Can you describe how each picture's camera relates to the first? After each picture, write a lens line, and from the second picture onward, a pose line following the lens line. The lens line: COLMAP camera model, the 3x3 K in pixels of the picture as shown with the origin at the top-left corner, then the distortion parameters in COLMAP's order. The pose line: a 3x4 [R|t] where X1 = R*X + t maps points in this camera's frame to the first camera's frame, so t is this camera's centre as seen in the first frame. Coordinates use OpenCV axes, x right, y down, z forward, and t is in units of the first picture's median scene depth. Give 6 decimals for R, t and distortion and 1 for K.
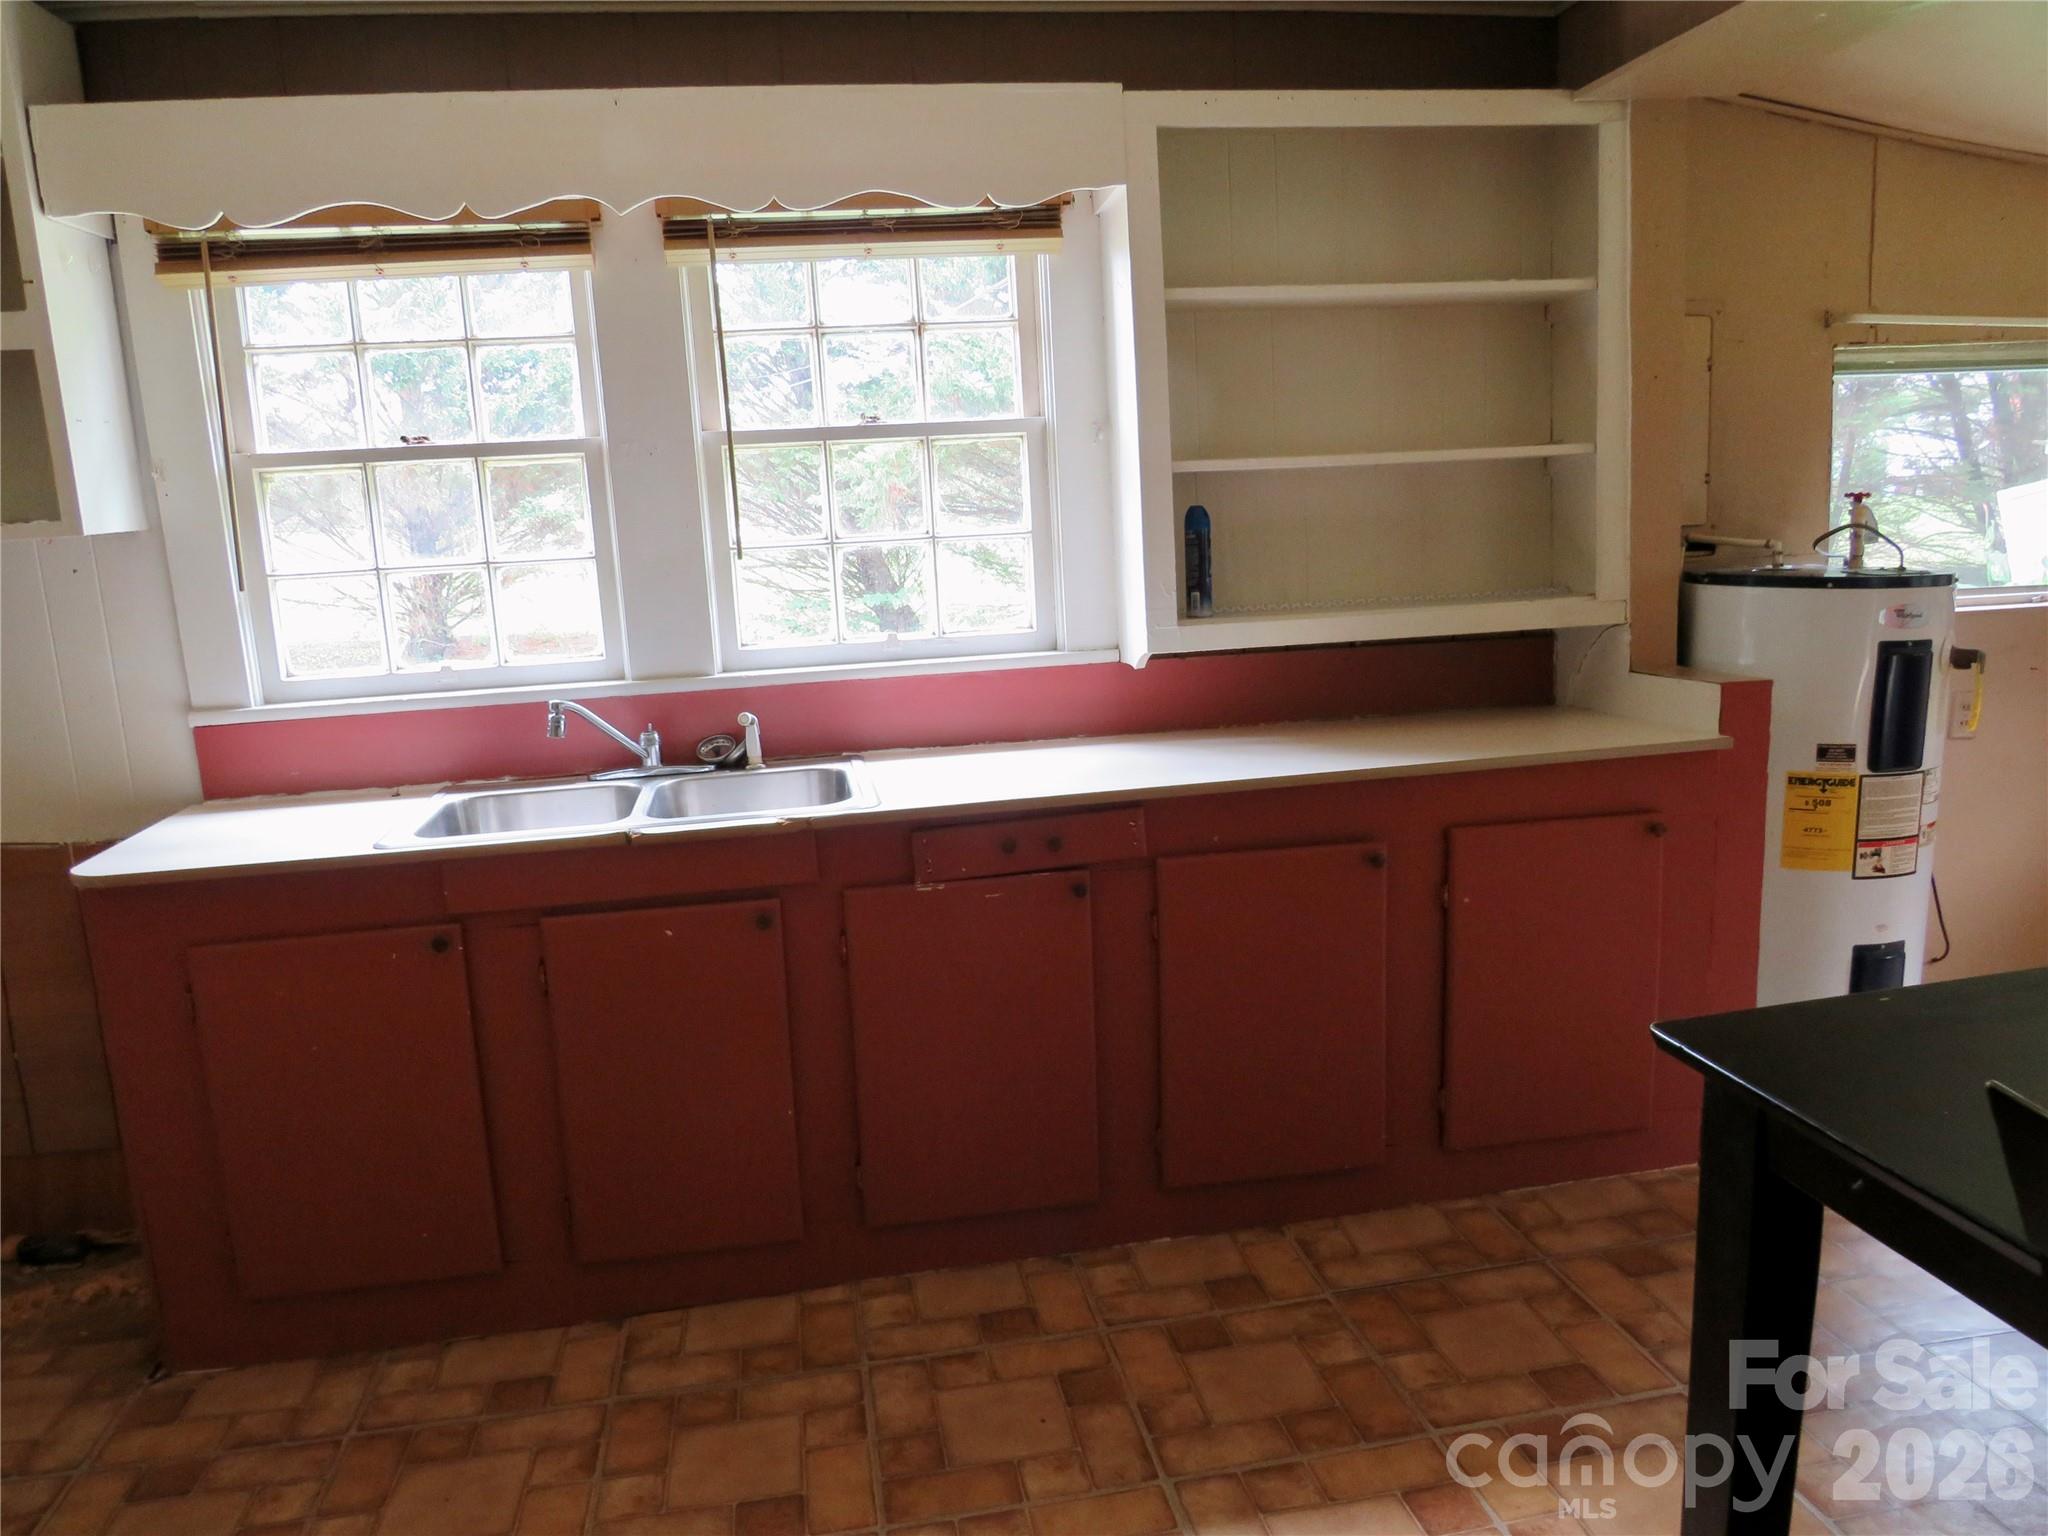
lens RADIAL K [[1418.9, 0, 1024.0], [0, 1418.9, 768.0], [0, 0, 1]] dist [-0.035692, 0.000353]
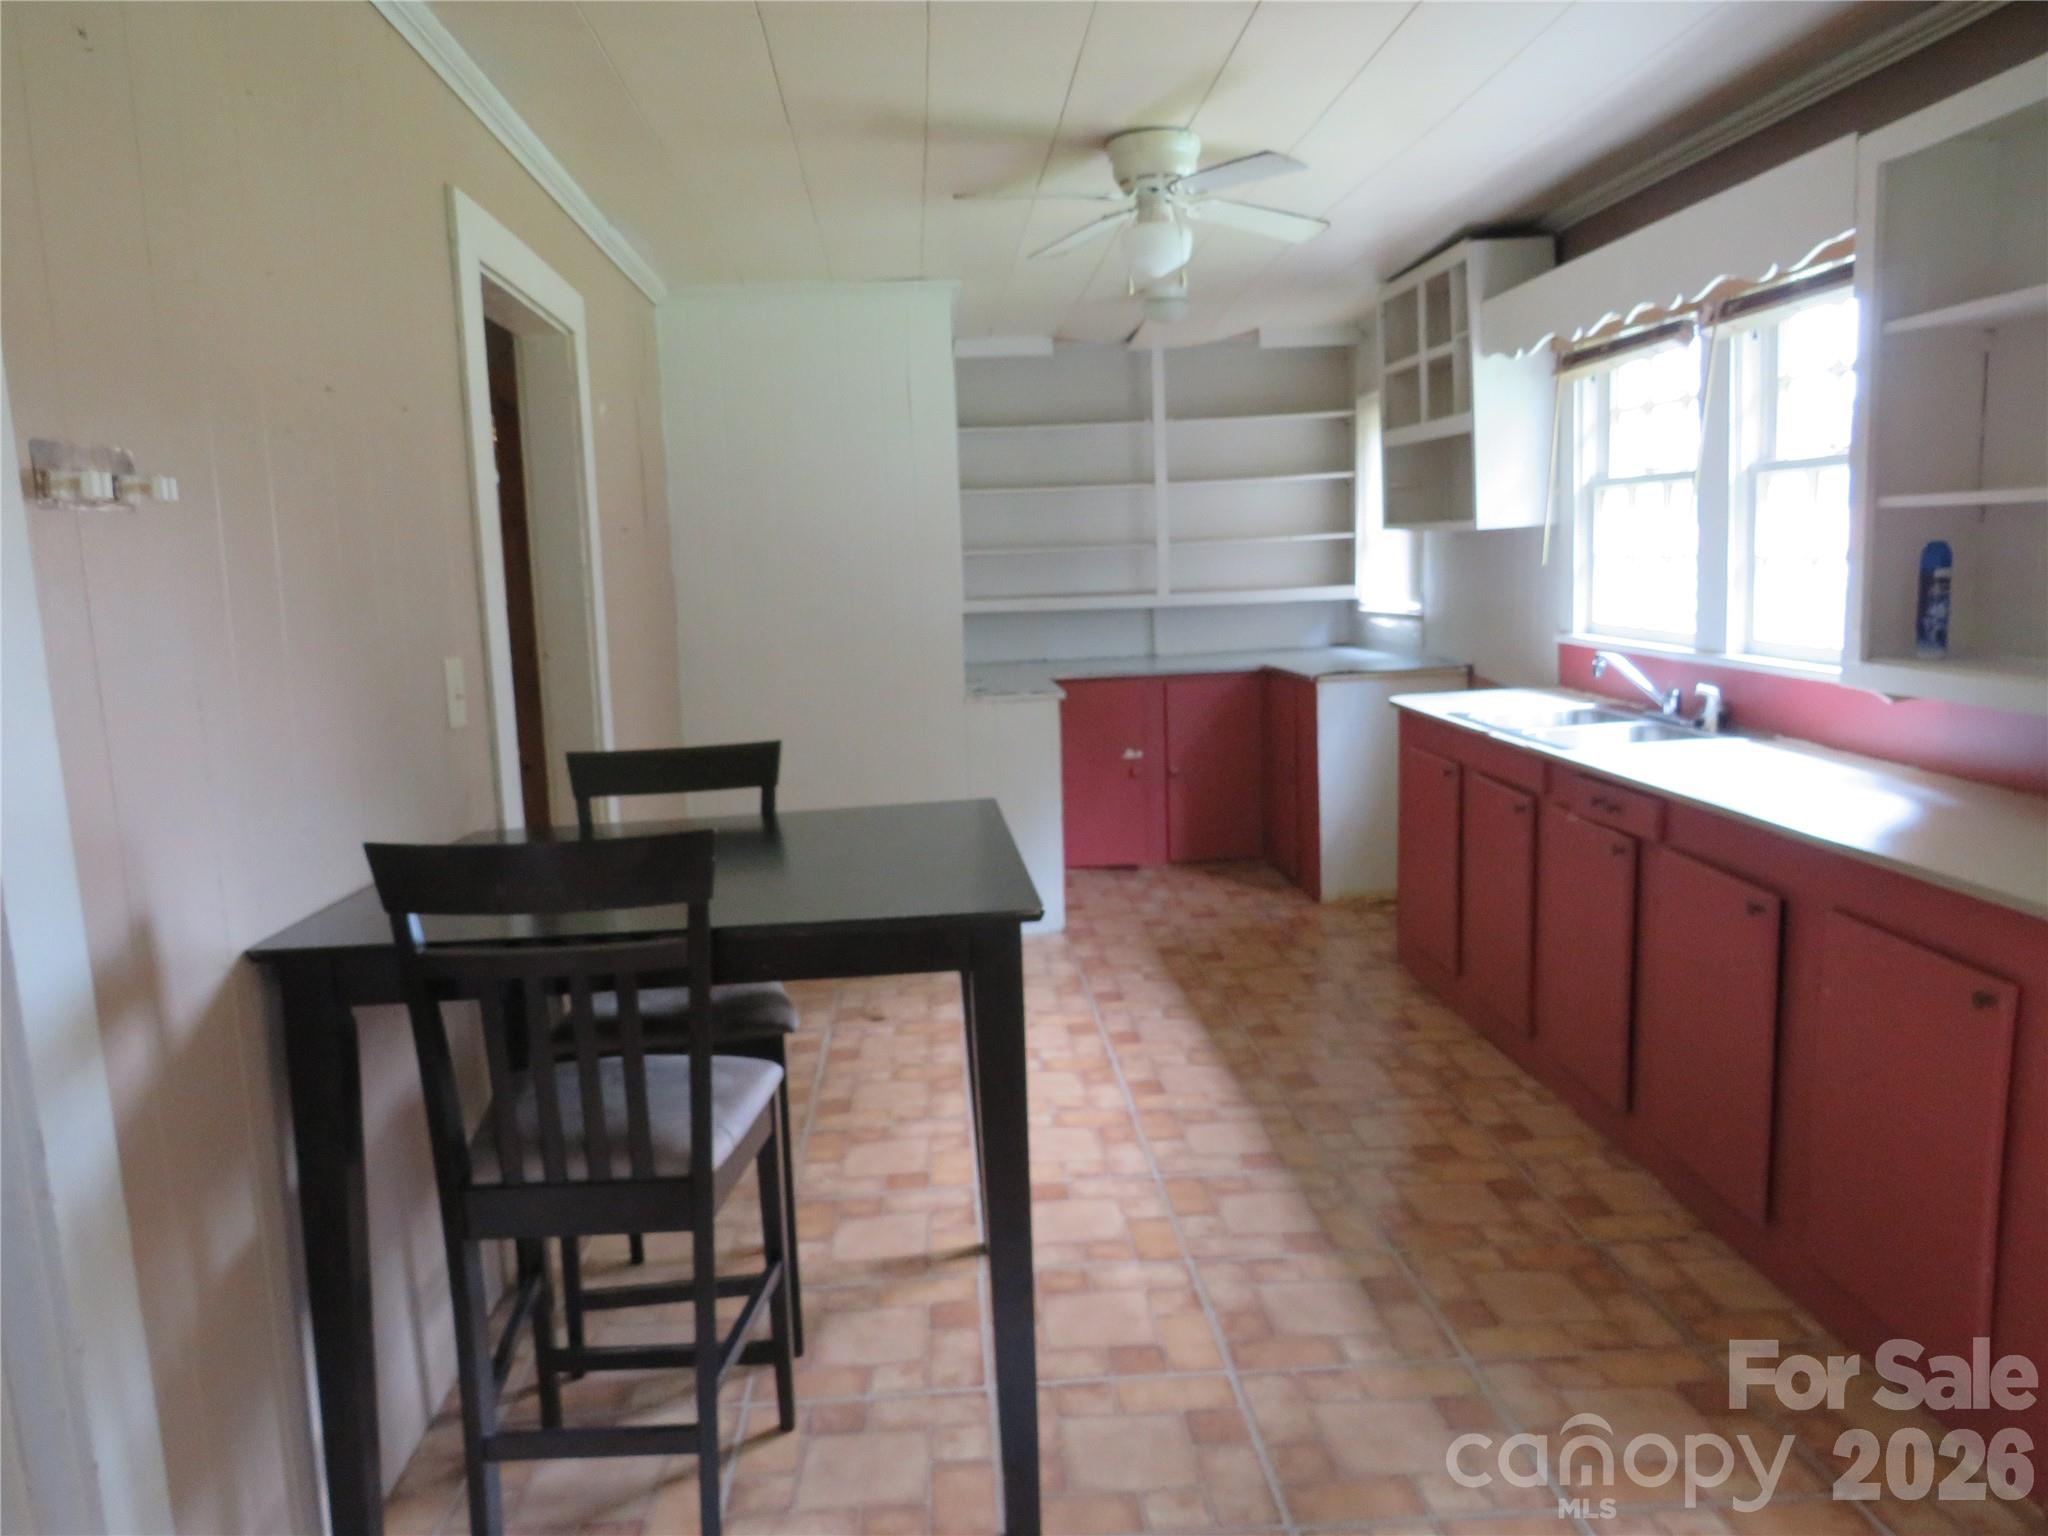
lens RADIAL K [[1469.3, 0, 1013.2], [0, 1469.3, 769.5], [0, 0, 1]] dist [-0.011362, 0.005824]
pose [[-0.102802, 0.203005, -0.973766, 1.313100], [-0.137782, 0.966610, 0.216059, -0.183972], [0.985113, 0.156379, -0.071398, 0.548401]]
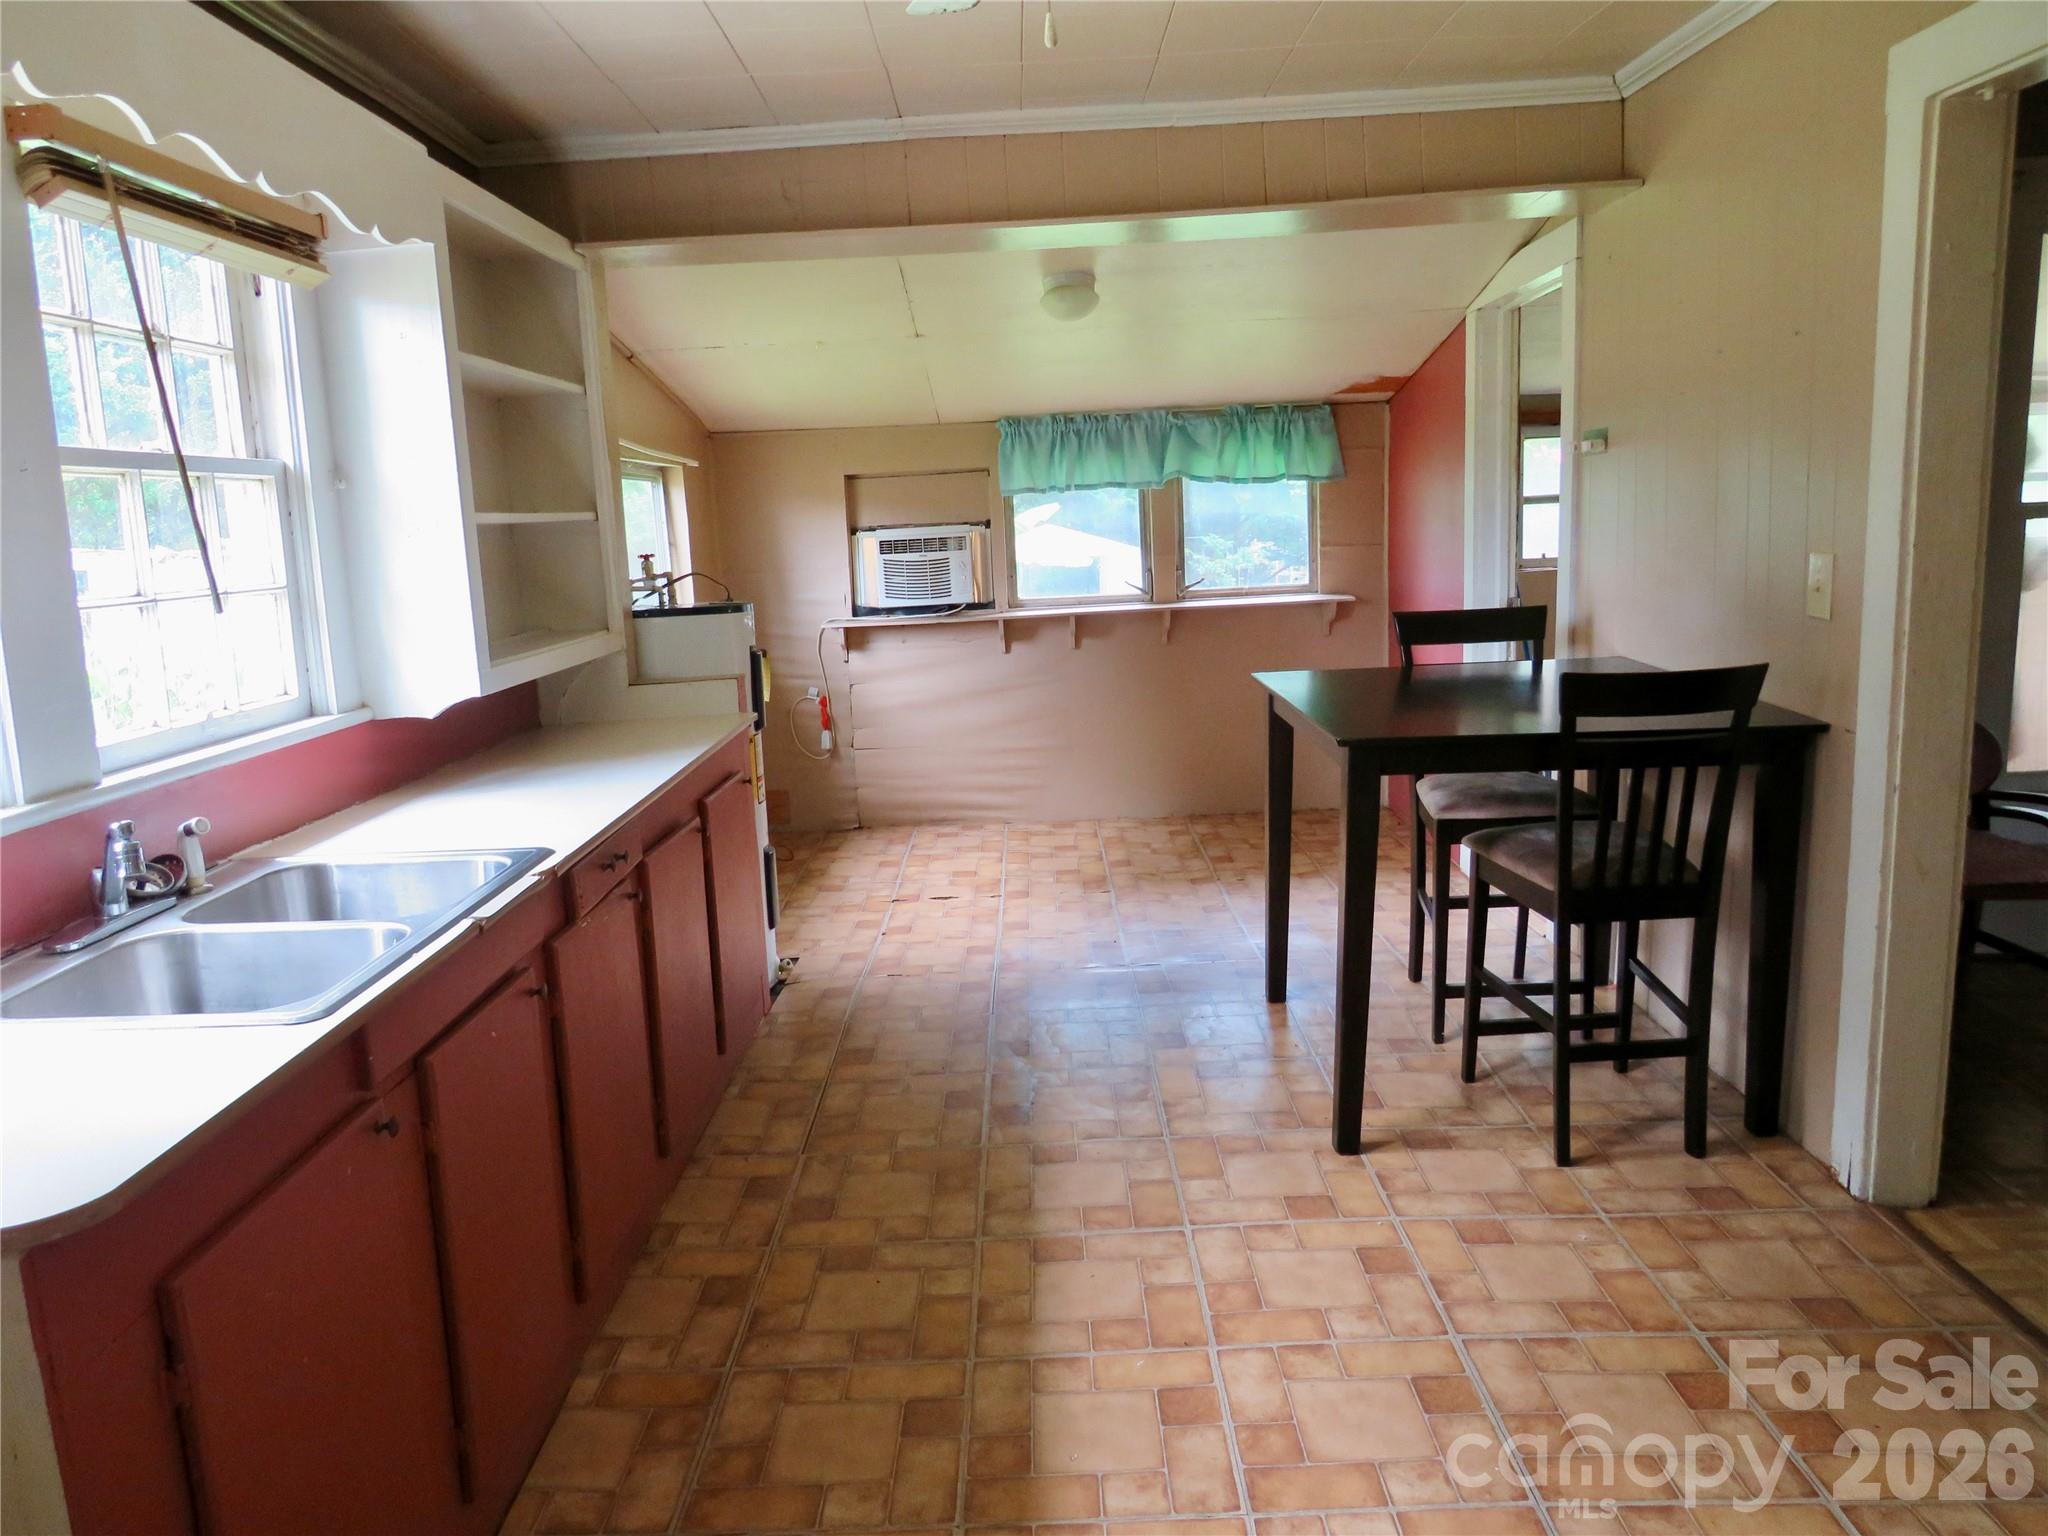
lens RADIAL K [[1439.5, 0, 987.4], [0, 1439.5, 748.7], [0, 0, 1]] dist [-0.086566, 0.057569]
pose [[0.192839, -0.113794, 0.974610, -0.946166], [0.211647, 0.974696, 0.071927, -0.042902], [-0.958133, 0.192403, 0.212043, 0.480975]]
